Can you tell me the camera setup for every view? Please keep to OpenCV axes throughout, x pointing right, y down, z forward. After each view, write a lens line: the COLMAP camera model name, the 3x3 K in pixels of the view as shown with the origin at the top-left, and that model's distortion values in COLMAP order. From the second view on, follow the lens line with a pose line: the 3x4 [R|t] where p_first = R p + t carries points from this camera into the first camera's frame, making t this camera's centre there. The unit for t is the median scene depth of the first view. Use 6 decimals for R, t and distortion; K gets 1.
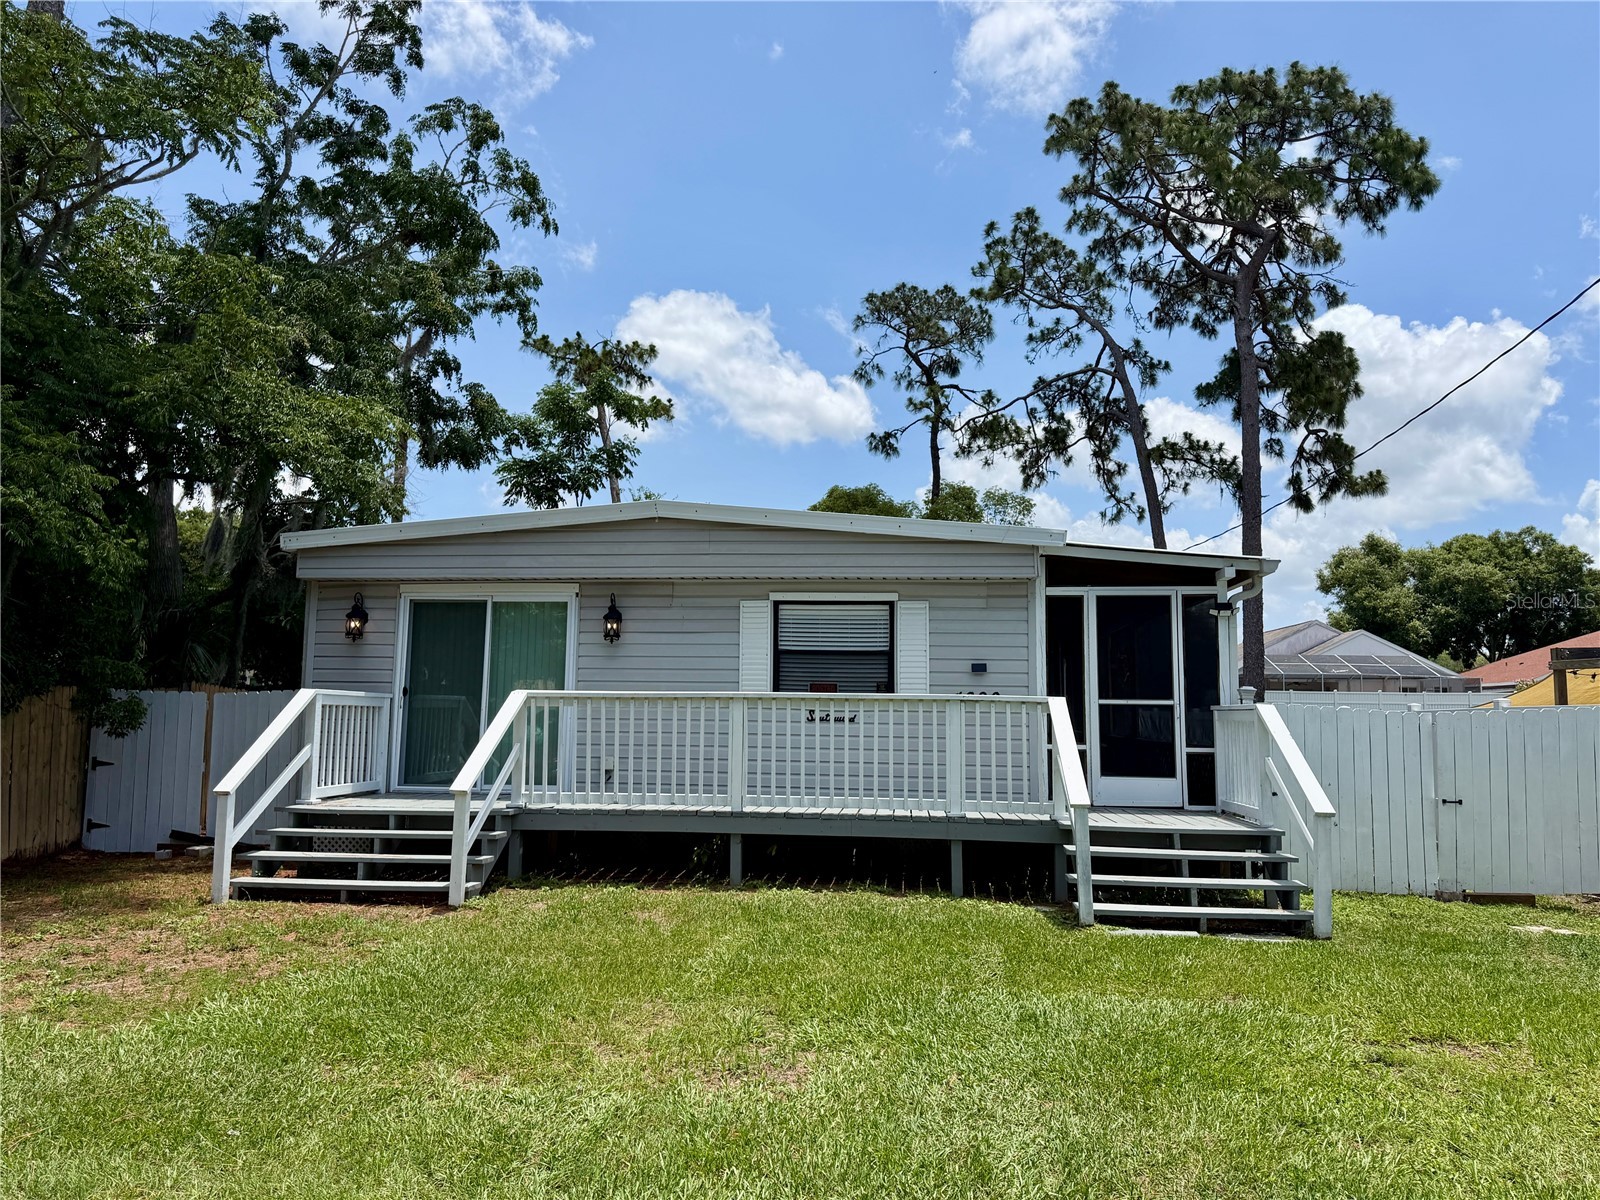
lens RADIAL K [[1120.2, 0, 798.0], [0, 1120.2, 604.9], [0, 0, 1]] dist [0.141743, -0.228438]
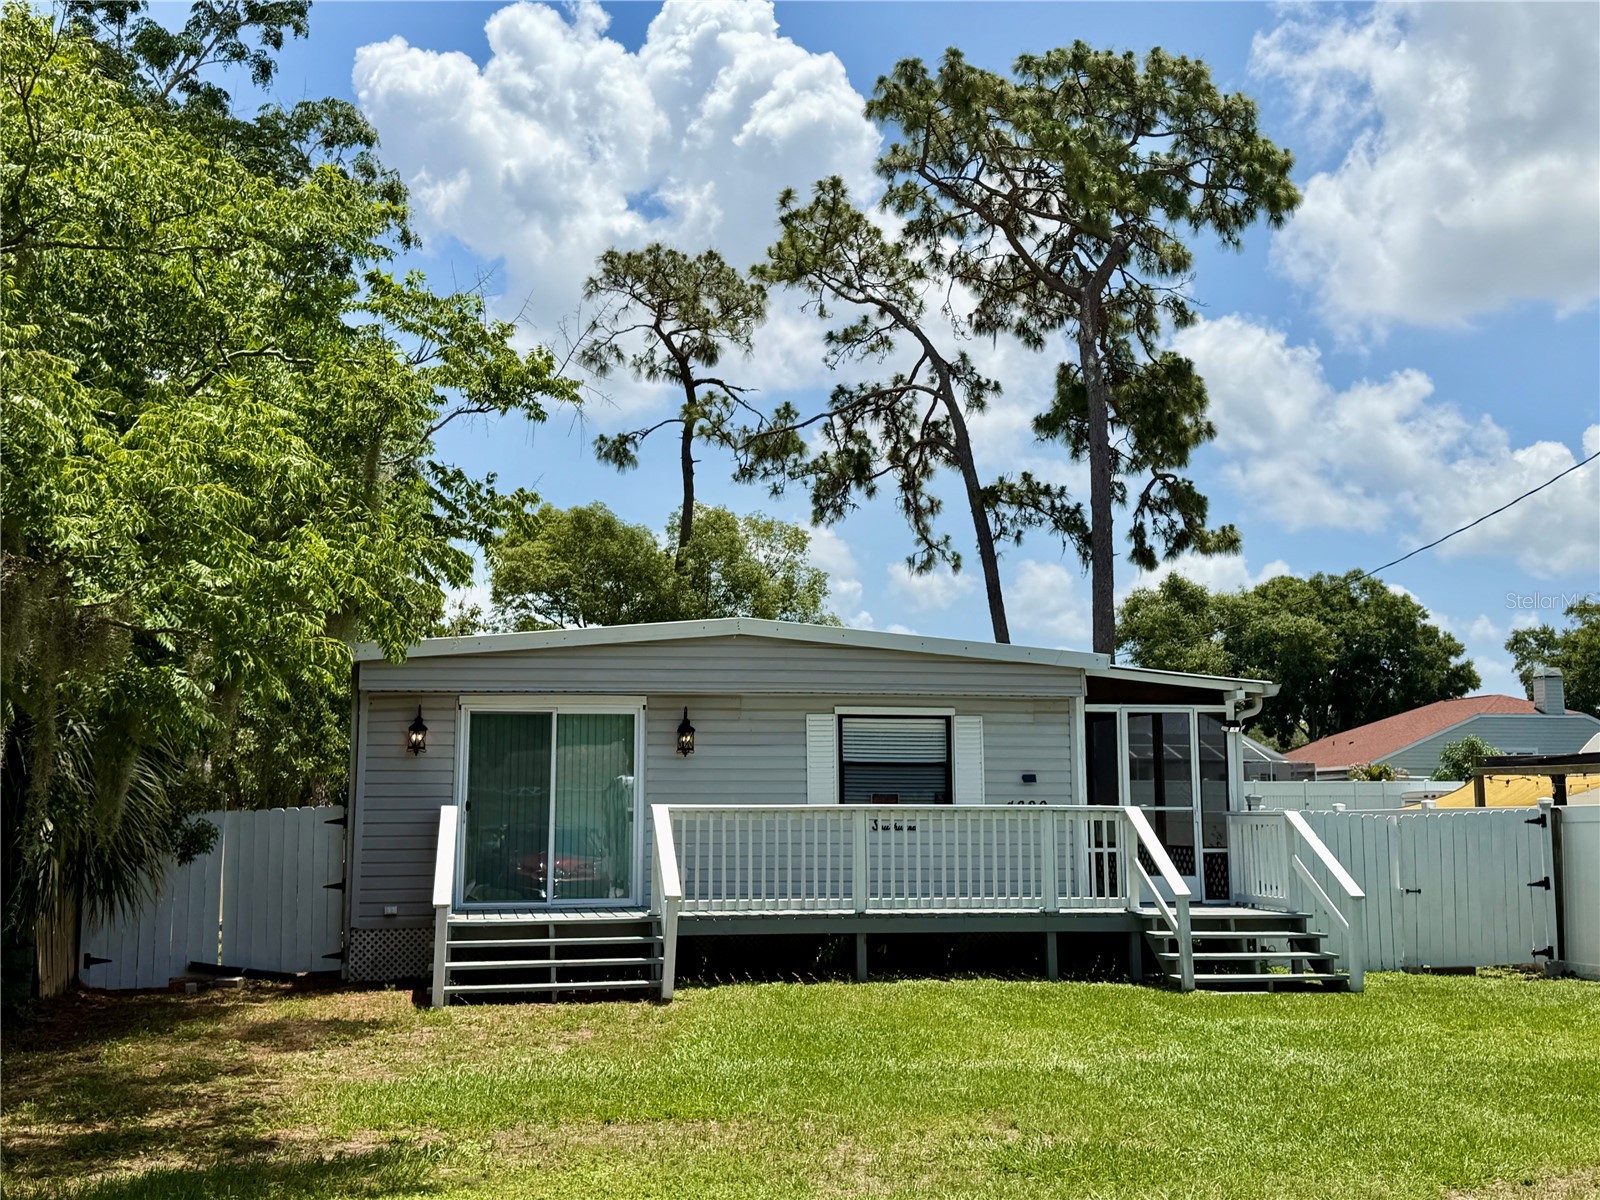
lens RADIAL K [[2056.5, 0, 682.6], [0, 2056.5, 566.4], [0, 0, 1]] dist [0.637697, -3.306736]
pose [[0.954592, 0.019090, 0.297305, -0.340211], [-0.013578, 0.999696, -0.020595, -0.046137], [-0.297608, 0.015622, 0.954560, -0.373310]]
